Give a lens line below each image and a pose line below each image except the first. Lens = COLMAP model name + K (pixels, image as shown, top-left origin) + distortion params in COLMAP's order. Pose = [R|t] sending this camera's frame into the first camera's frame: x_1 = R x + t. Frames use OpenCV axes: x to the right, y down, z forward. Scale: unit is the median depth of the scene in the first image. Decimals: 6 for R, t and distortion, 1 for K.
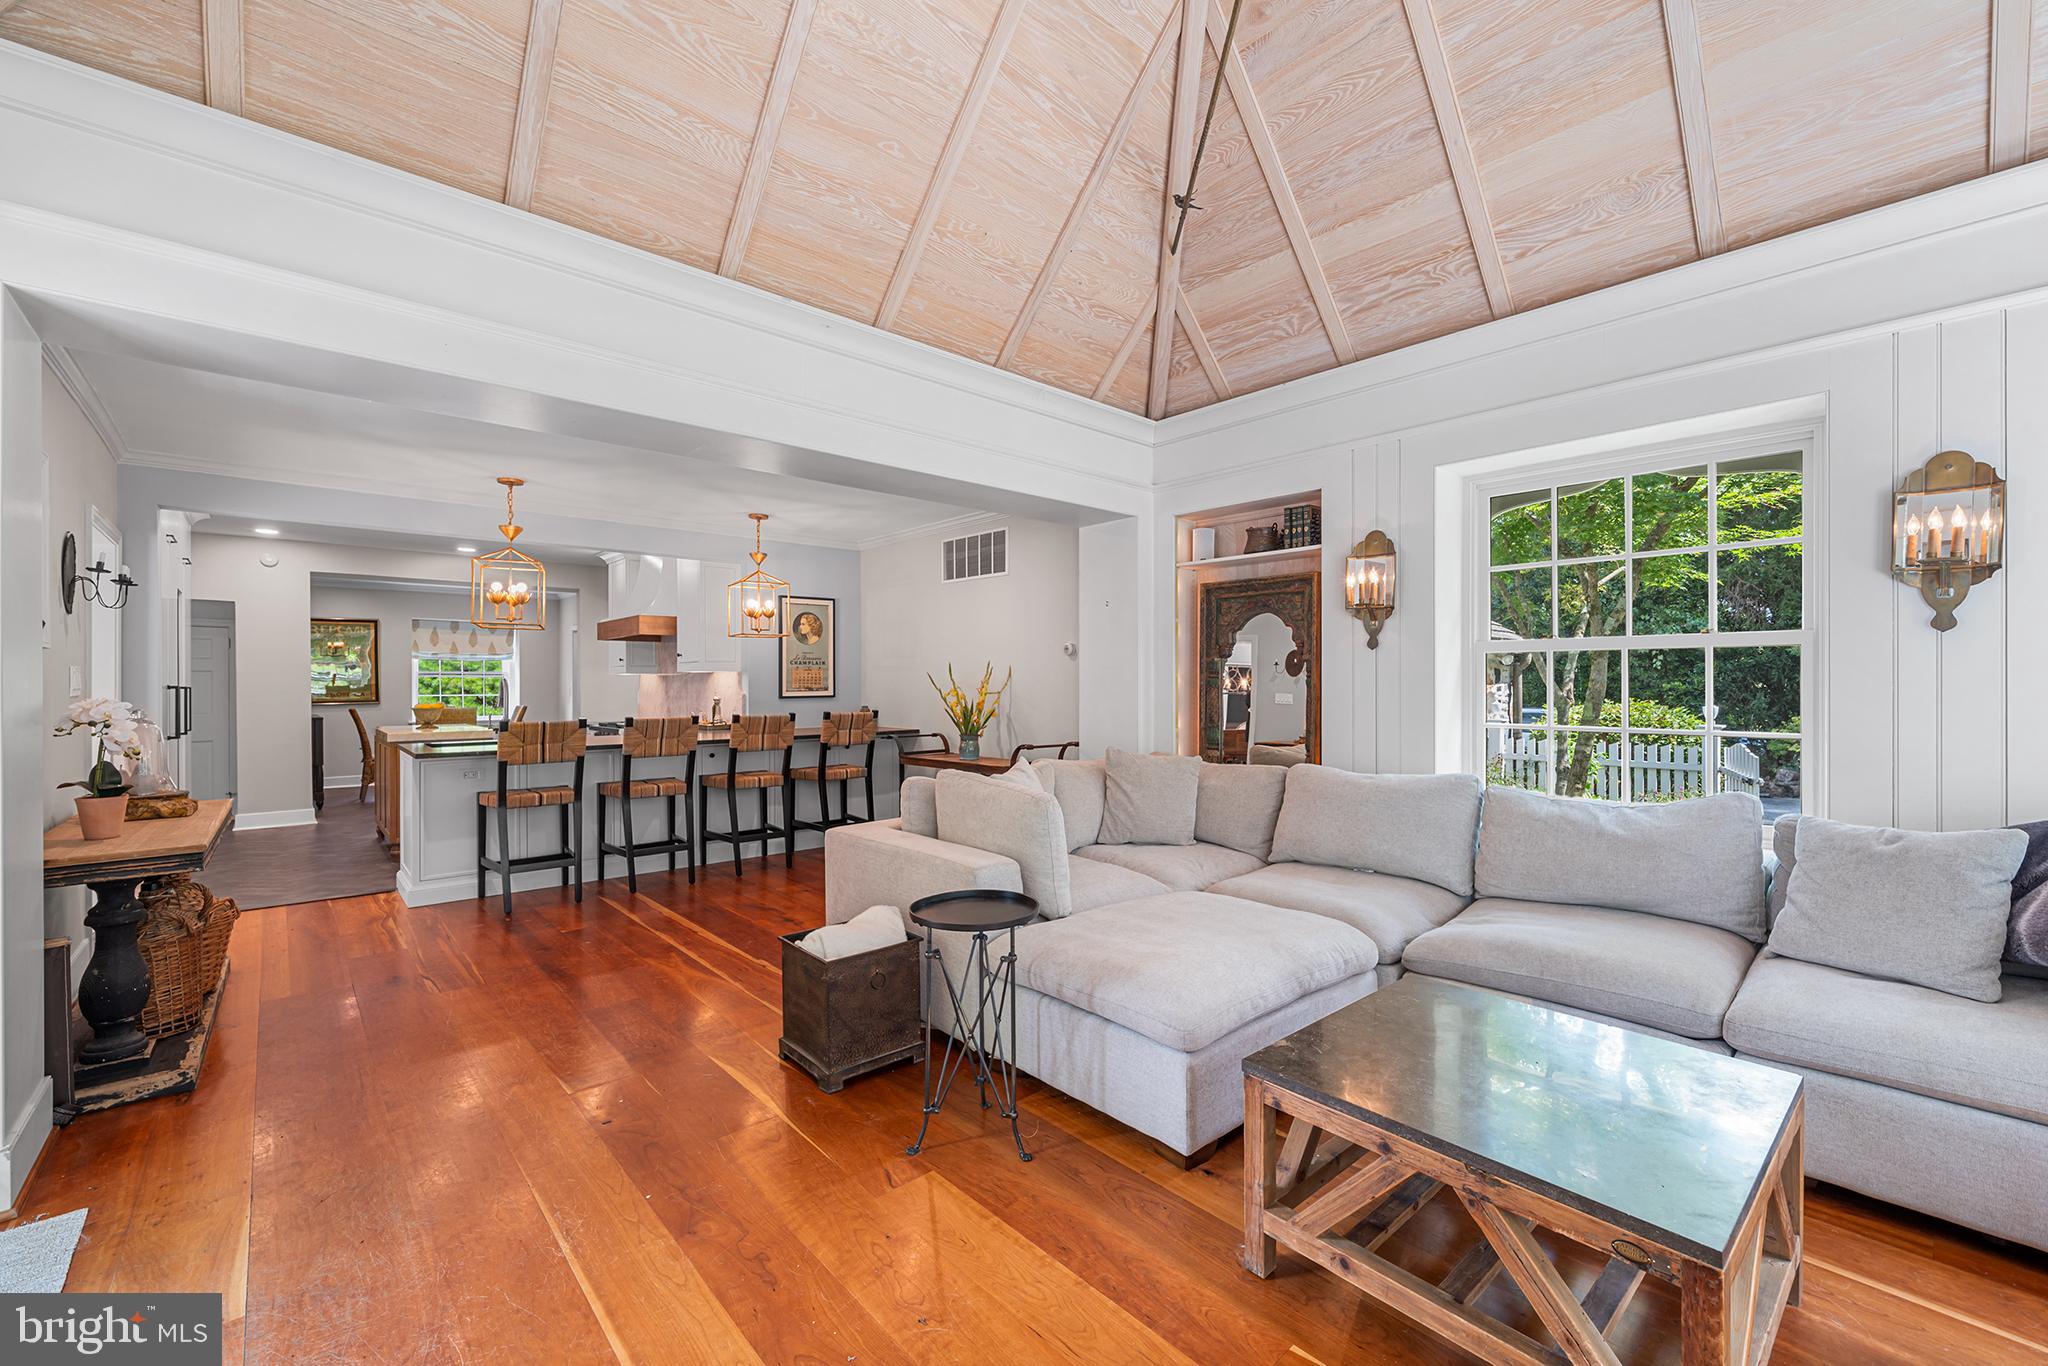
lens RADIAL K [[827.3, 0, 1021.5], [0, 827.3, 677.5], [0, 0, 1]] dist [-0.002950, 0.000651]
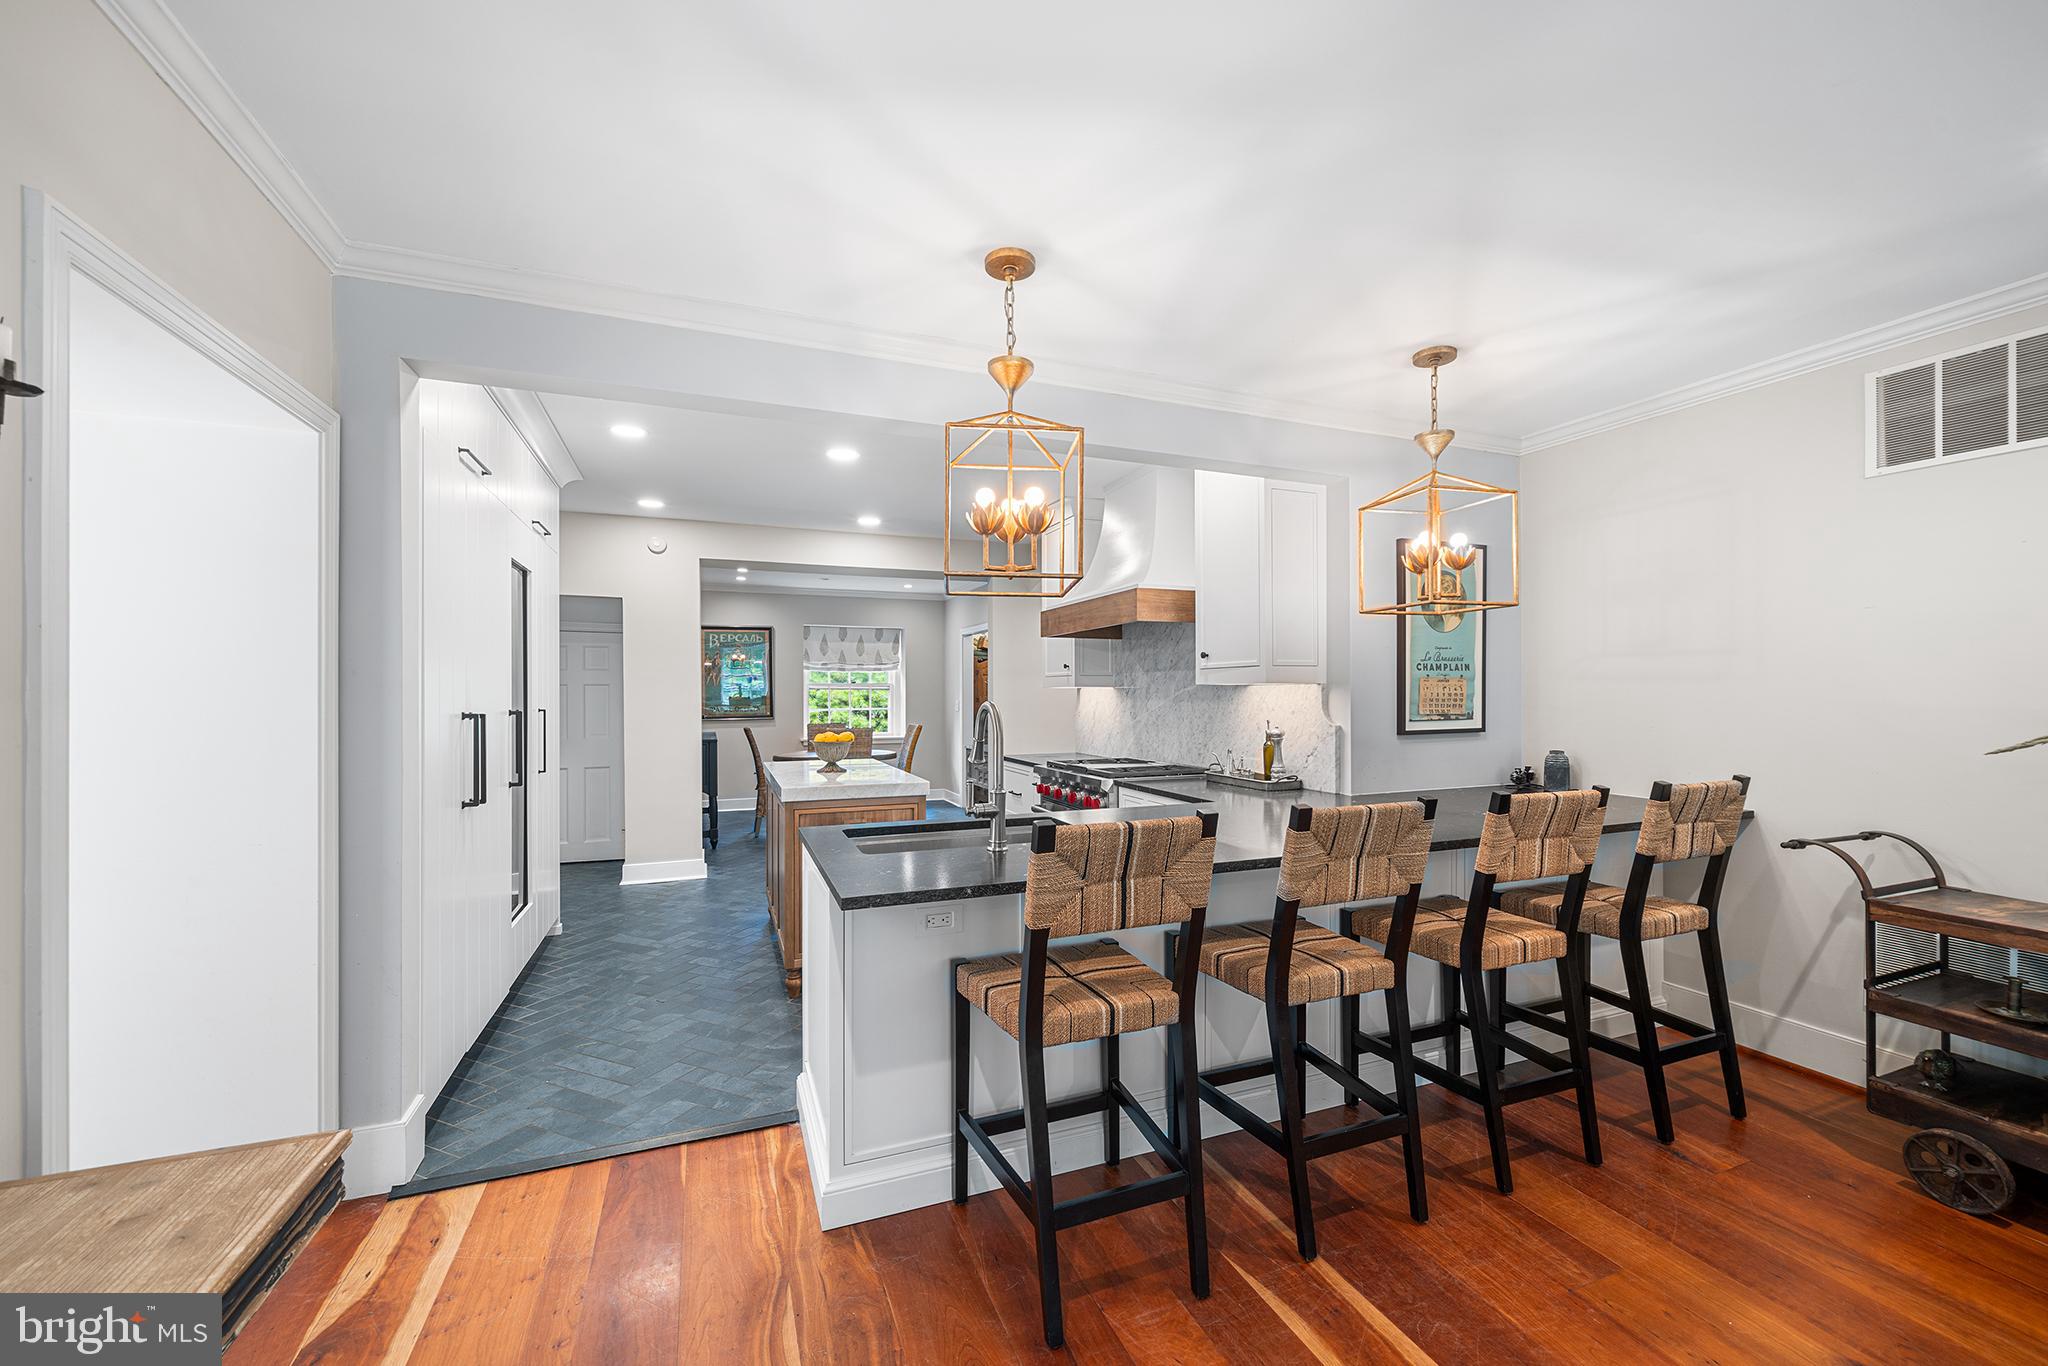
lens RADIAL K [[827.3, 0, 1027.4], [0, 827.3, 688.4], [0, 0, 1]] dist [-0.002950, 0.000651]
pose [[0.934461, -0.000383, -0.356064, -0.310521], [0.000720, 0.999999, 0.000812, -0.004694], [0.356064, -0.001015, 0.934461, 0.403443]]
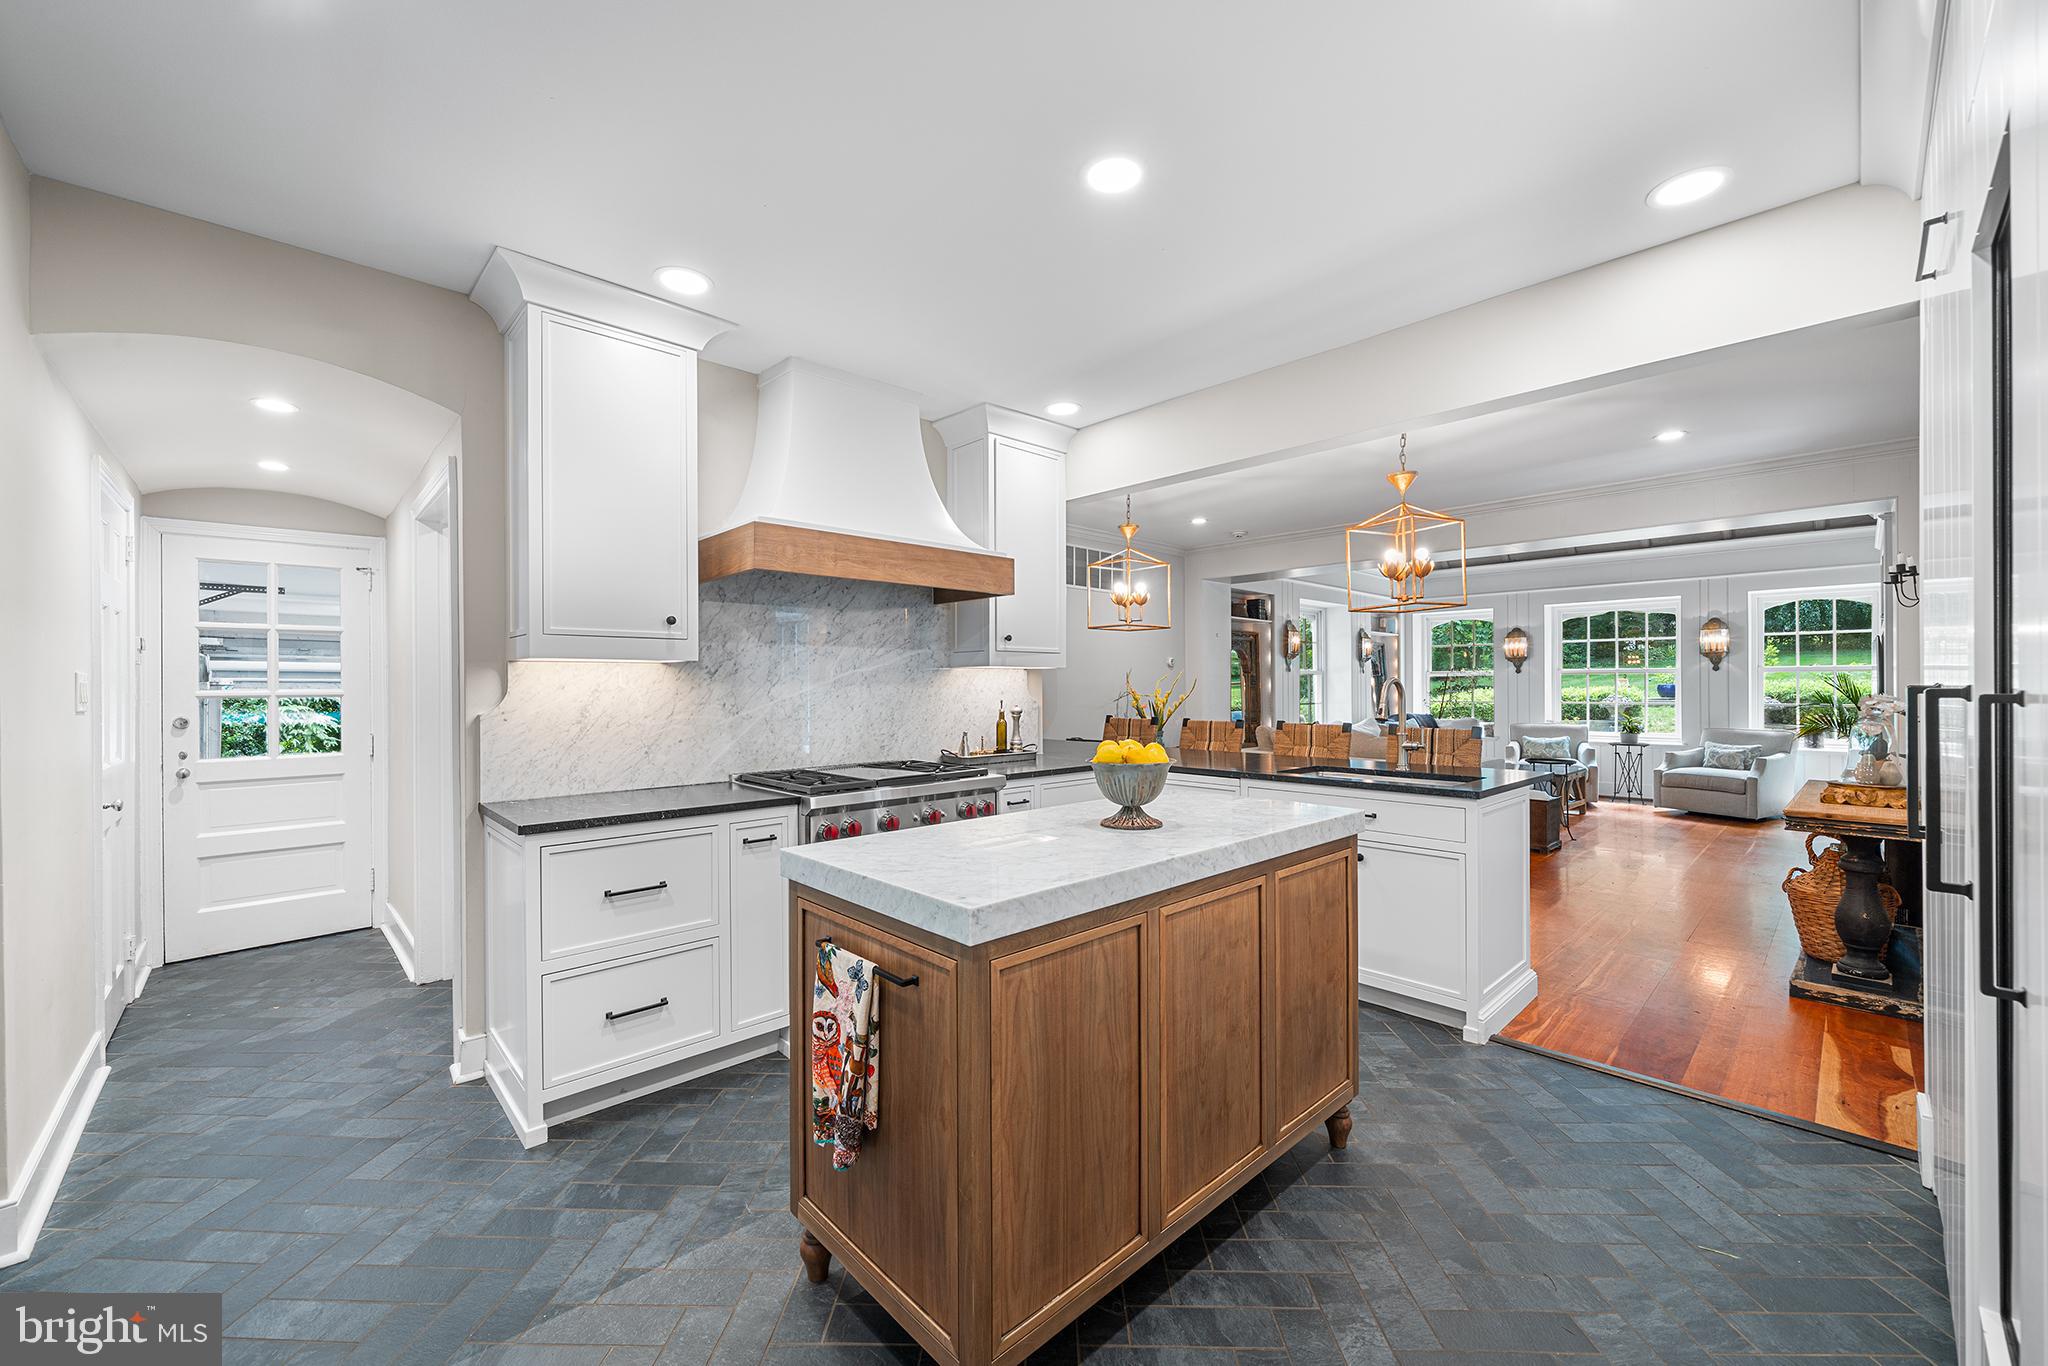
lens RADIAL K [[754.3, 0, 1057.8], [0, 754.3, 686.7], [0, 0, 1]] dist [-0.002843, 0.000126]
pose [[-0.026714, 0.002364, 0.999640, -0.812719], [-0.000405, 0.999997, -0.002376, 0.005383], [-0.999643, -0.000468, -0.026713, 0.850966]]
